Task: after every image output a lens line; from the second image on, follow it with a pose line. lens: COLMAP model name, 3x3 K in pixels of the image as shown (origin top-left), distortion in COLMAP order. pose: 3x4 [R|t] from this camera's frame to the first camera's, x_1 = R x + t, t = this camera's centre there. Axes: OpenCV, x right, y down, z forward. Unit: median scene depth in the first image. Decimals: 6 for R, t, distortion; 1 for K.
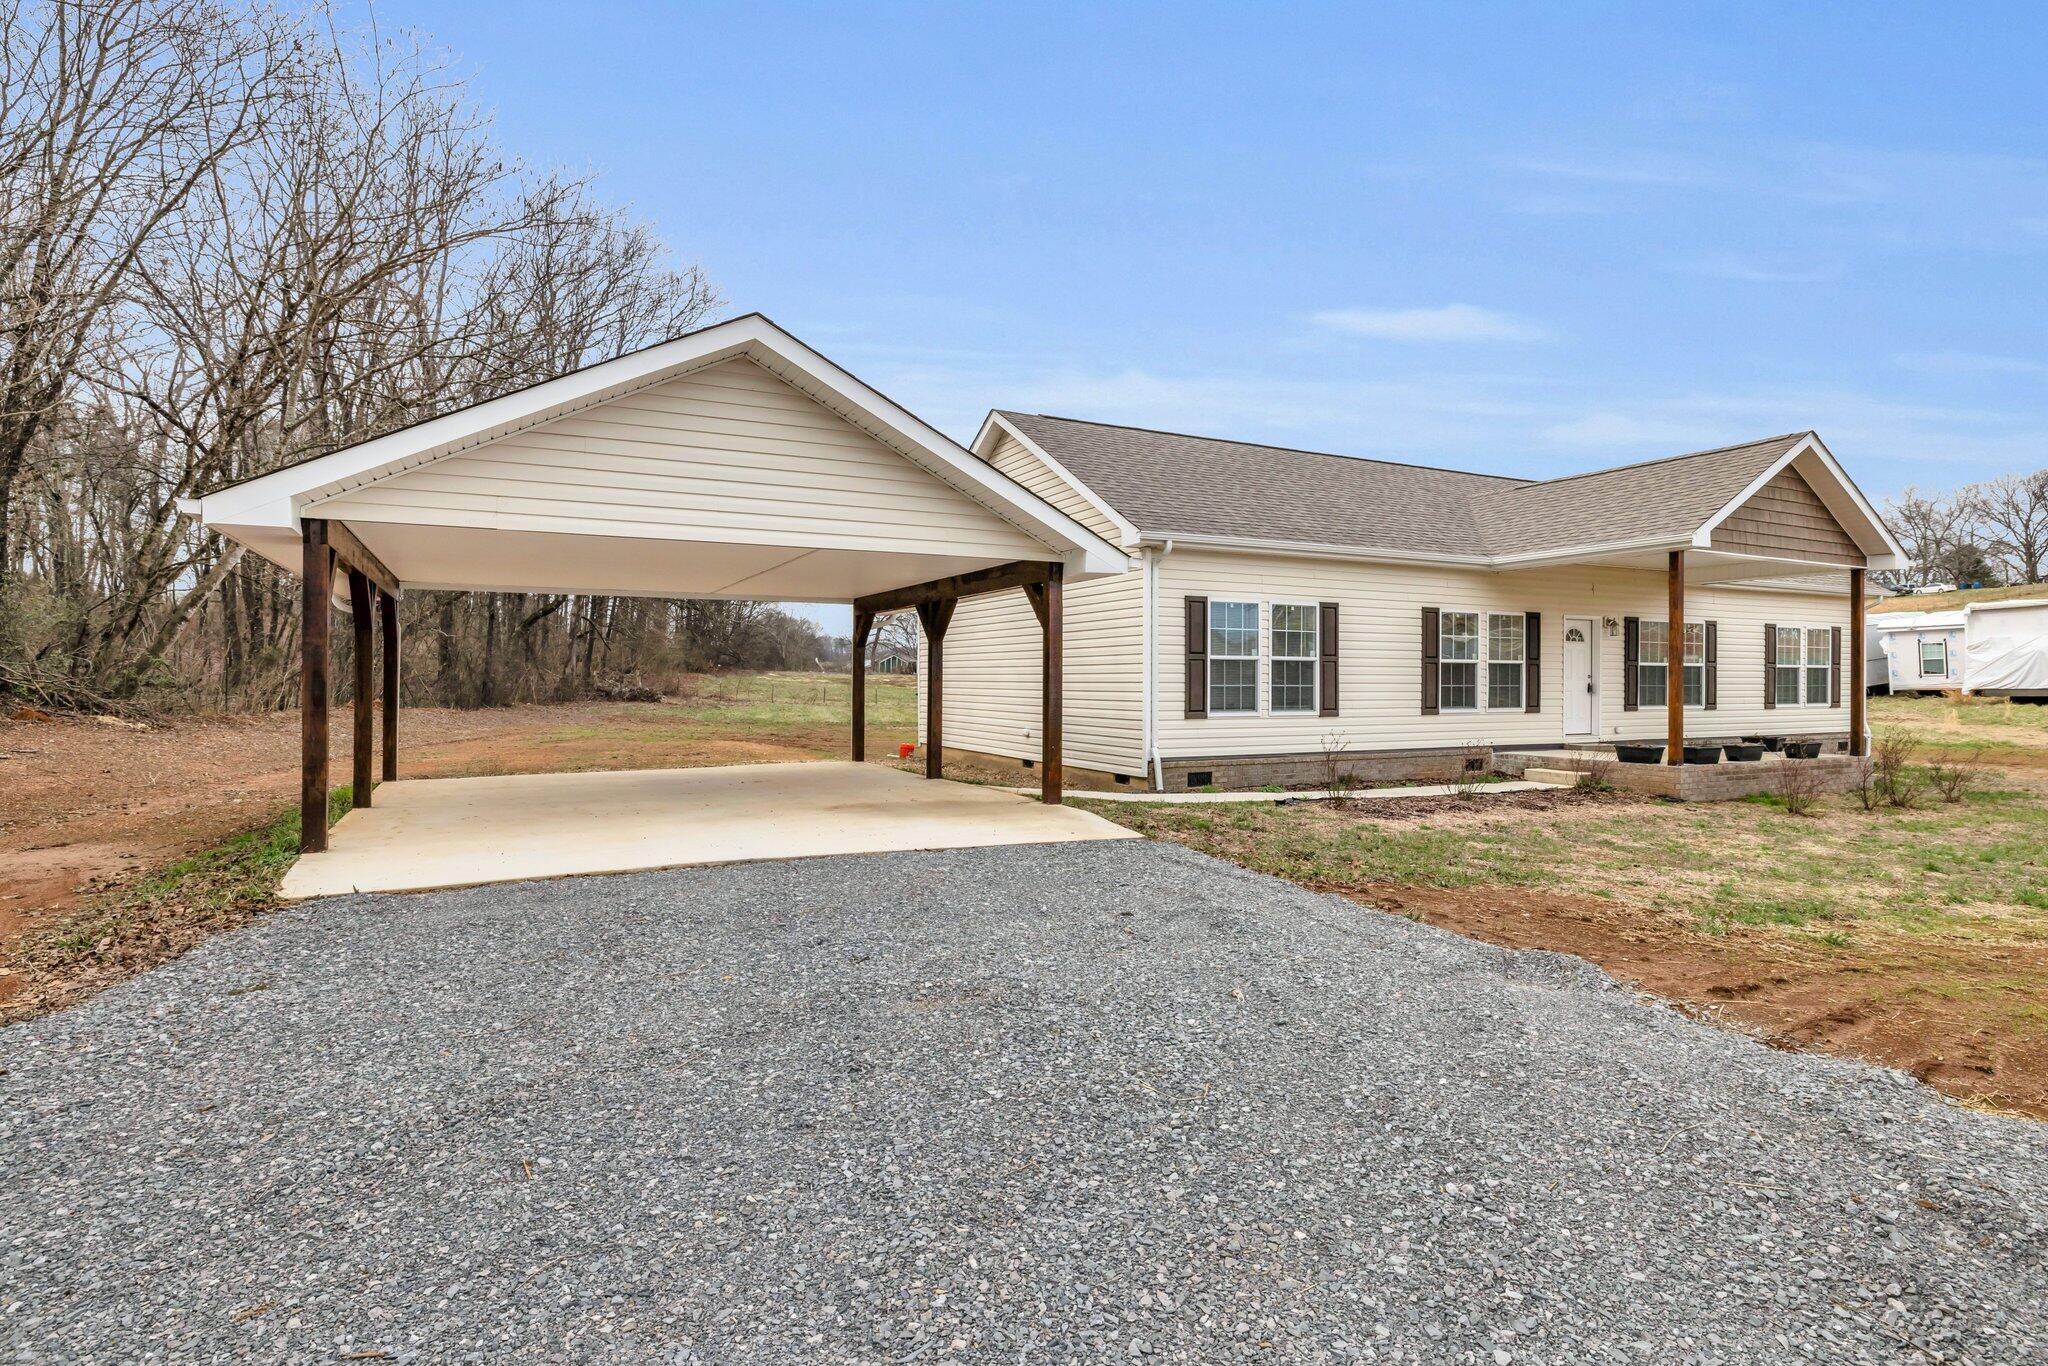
lens RADIAL K [[1058.0, 0, 1024.0], [0, 1058.0, 683.0], [0, 0, 1]] dist [-0.002682, -0.000210]
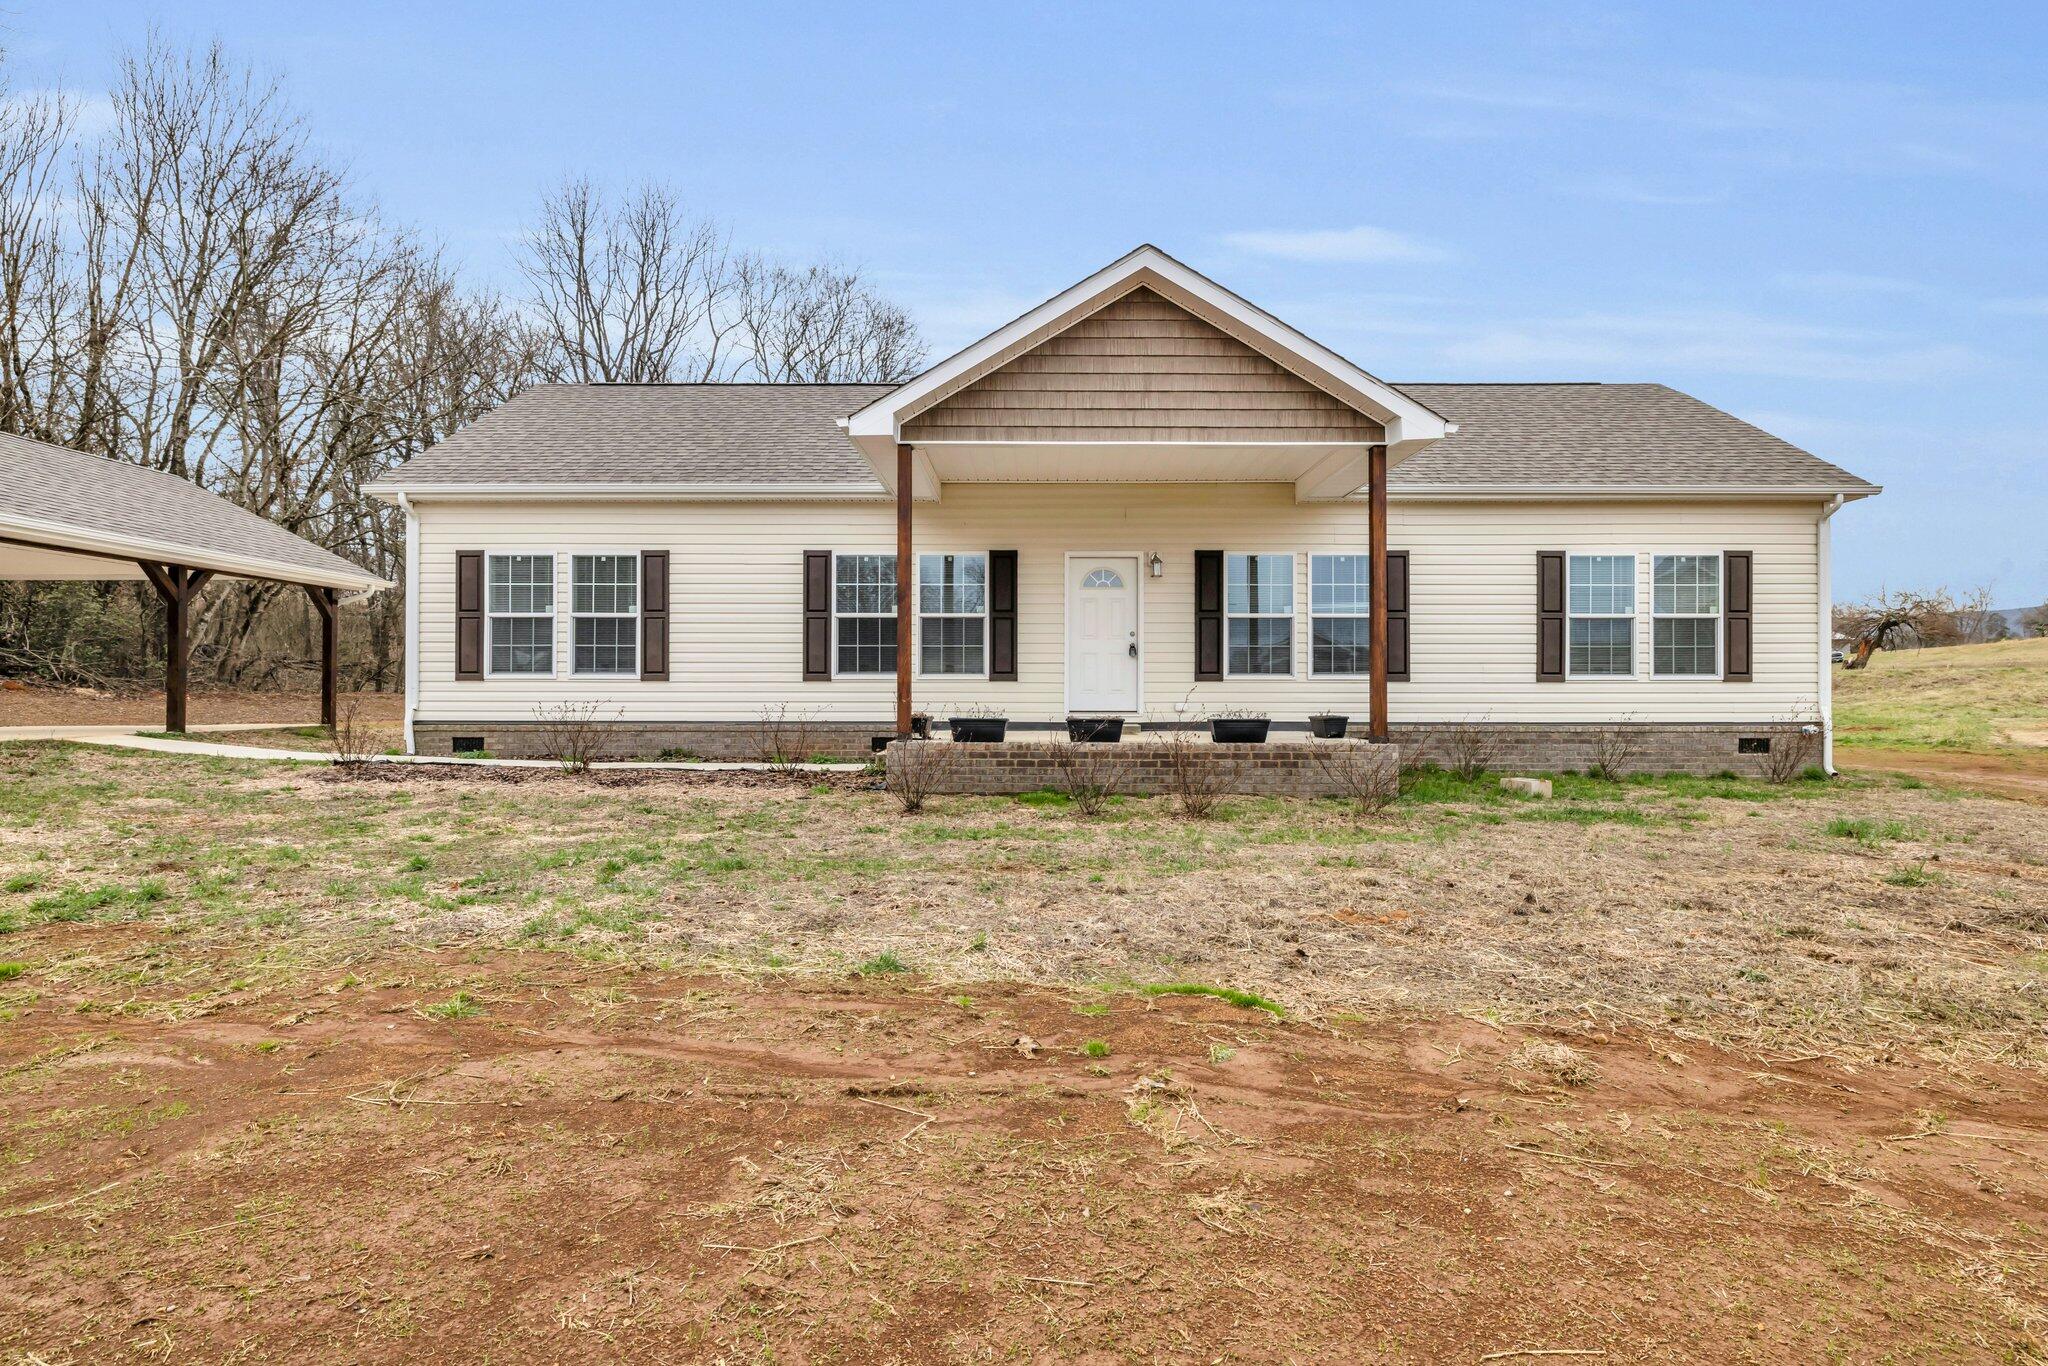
lens RADIAL K [[924.5, 0, 1024.1], [0, 924.5, 639.5], [0, 0, 1]] dist [-0.002585, 0.000011]
pose [[0.889616, -0.003290, -0.456698, 0.252285], [0.000999, 0.999986, -0.005258, 0.000557], [0.456709, 0.004221, 0.889606, 0.127740]]
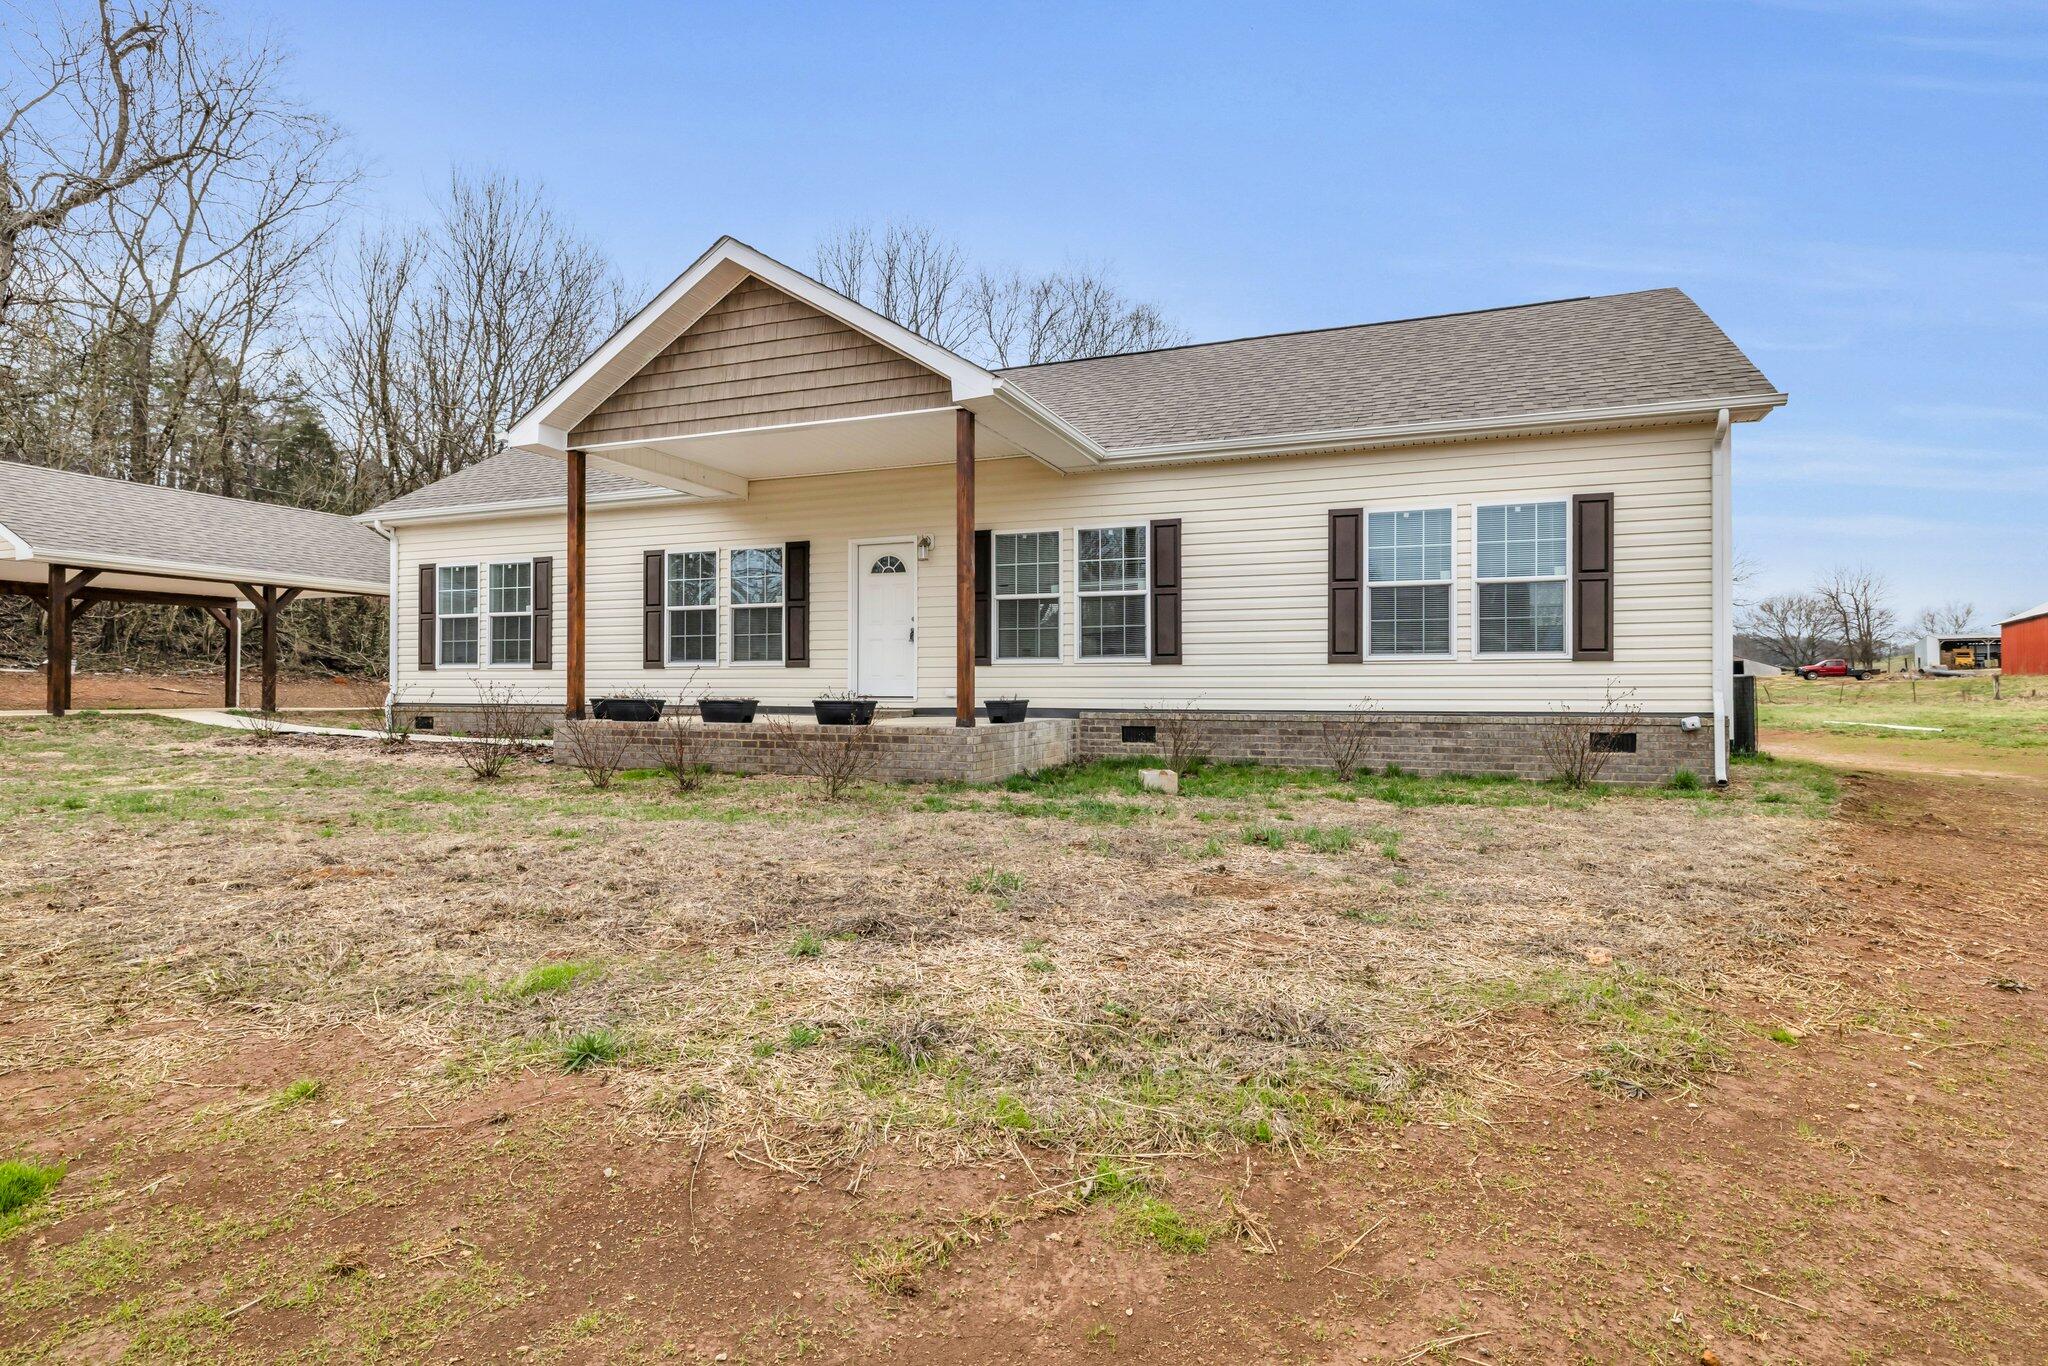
lens RADIAL K [[1043.2, 0, 1022.2], [0, 1043.2, 625.7], [0, 0, 1]] dist [0.016939, -0.000041]
pose [[0.659343, -0.017086, -0.751648, 1.232049], [0.024241, 0.999705, -0.001460, 0.002114], [0.751451, -0.017258, 0.659563, 0.620347]]
